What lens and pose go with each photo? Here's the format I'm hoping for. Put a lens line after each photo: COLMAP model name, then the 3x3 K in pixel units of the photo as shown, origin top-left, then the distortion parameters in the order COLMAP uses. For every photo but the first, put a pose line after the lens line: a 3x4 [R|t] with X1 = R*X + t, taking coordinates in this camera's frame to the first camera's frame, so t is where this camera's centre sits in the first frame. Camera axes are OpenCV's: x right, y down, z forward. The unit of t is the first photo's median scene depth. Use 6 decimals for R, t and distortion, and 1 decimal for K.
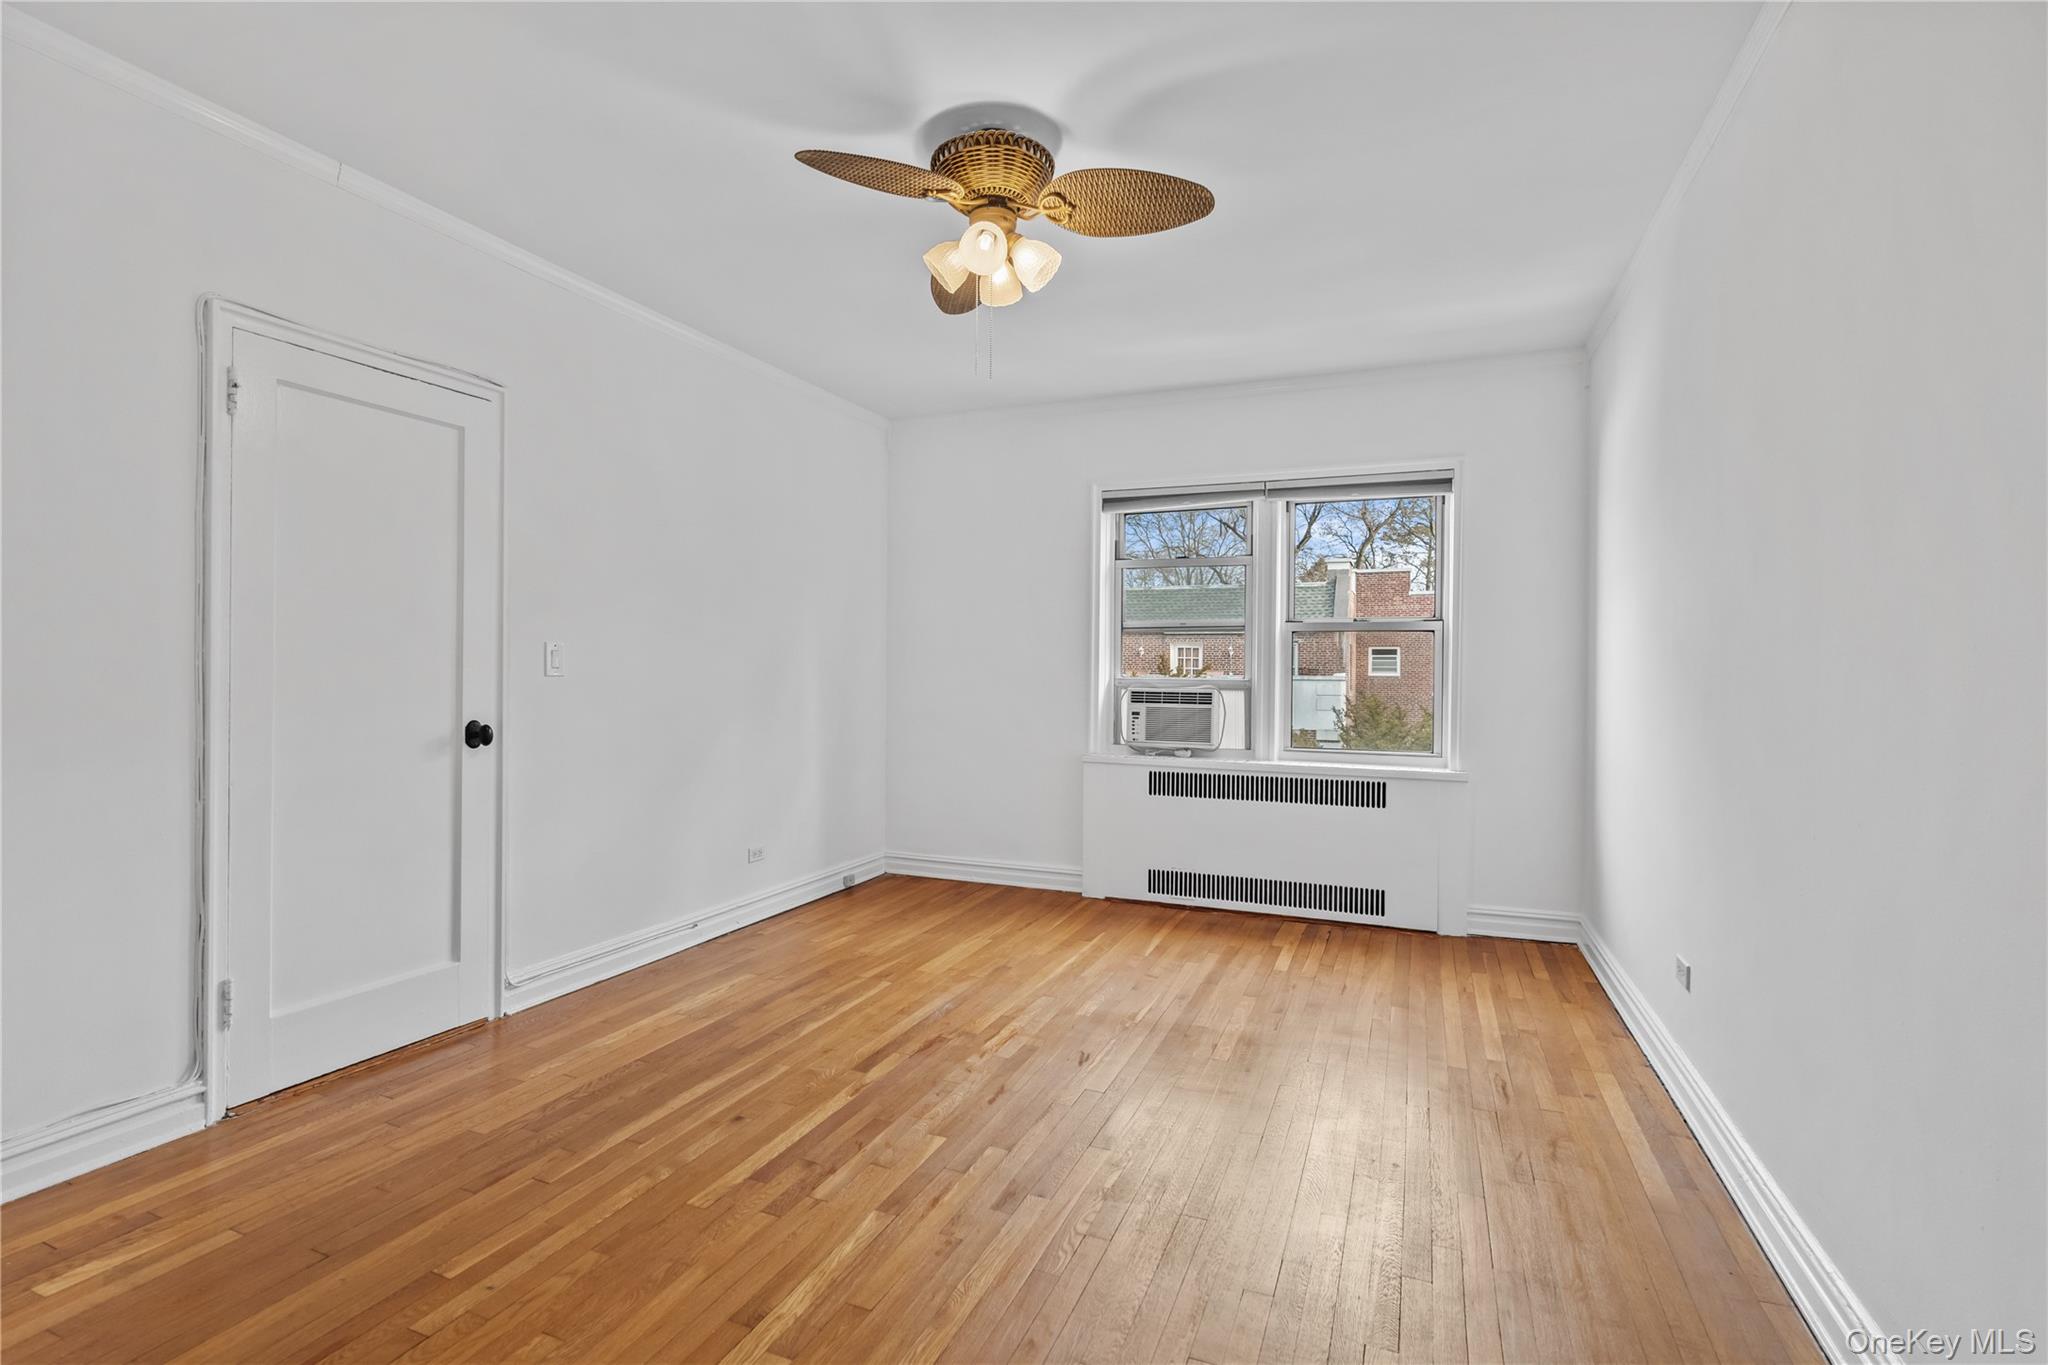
lens RADIAL K [[937.7, 0, 1006.4], [0, 937.7, 671.8], [0, 0, 1]] dist [-0.003121, 0.000724]
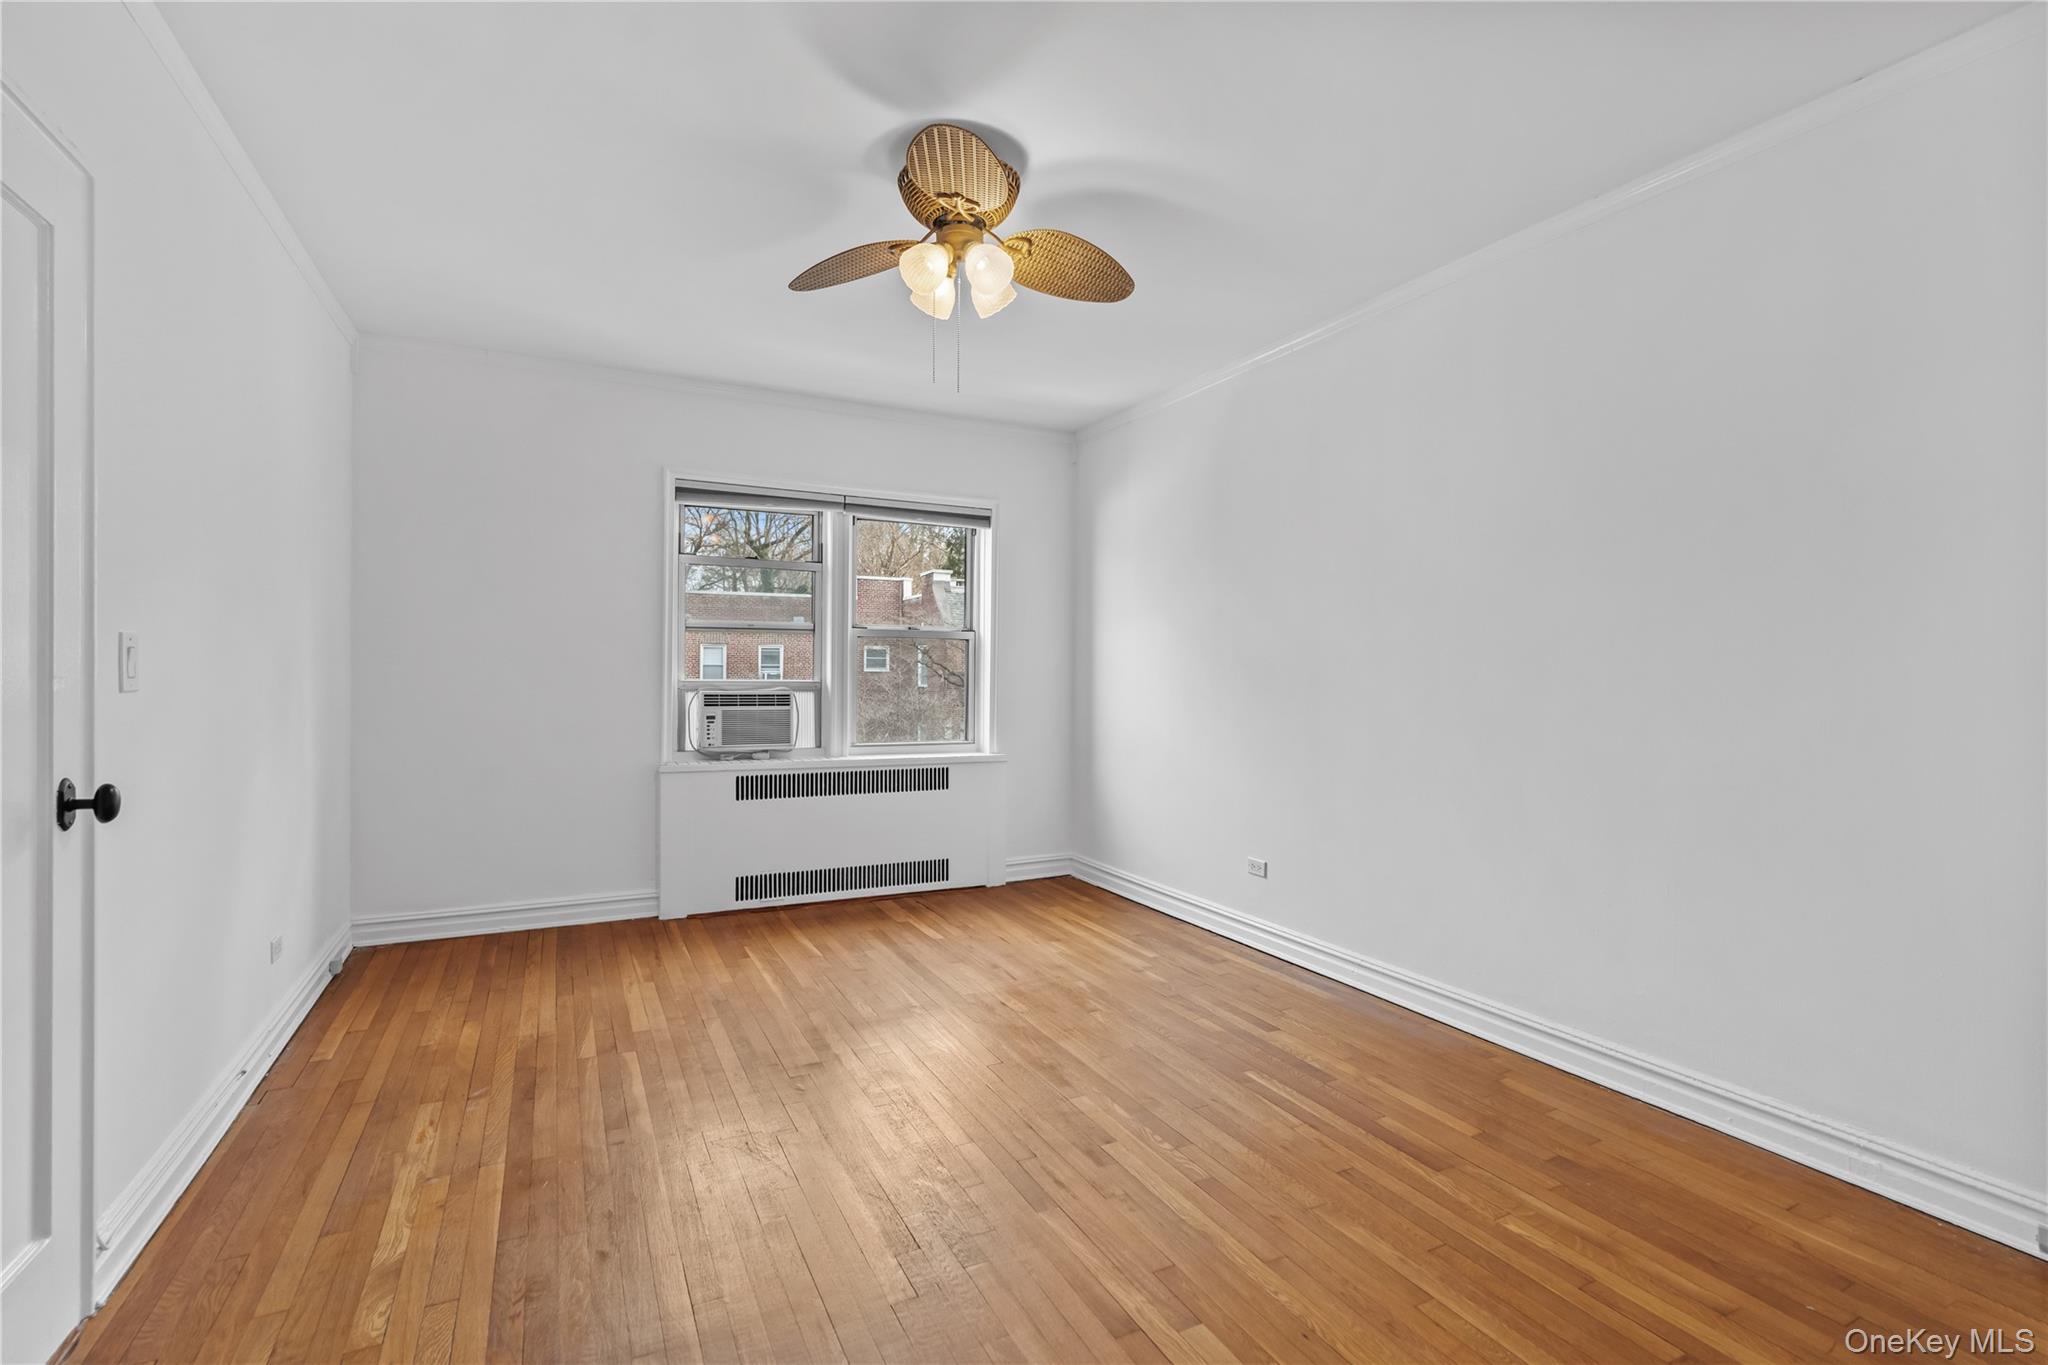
lens RADIAL K [[937.7, 0, 1006.4], [0, 937.7, 671.8], [0, 0, 1]] dist [-0.003121, 0.000724]
pose [[0.654900, -0.002709, 0.755711, -0.439776], [-0.002240, 0.999982, 0.005526, -0.009089], [-0.755712, -0.005312, 0.654882, 0.170794]]
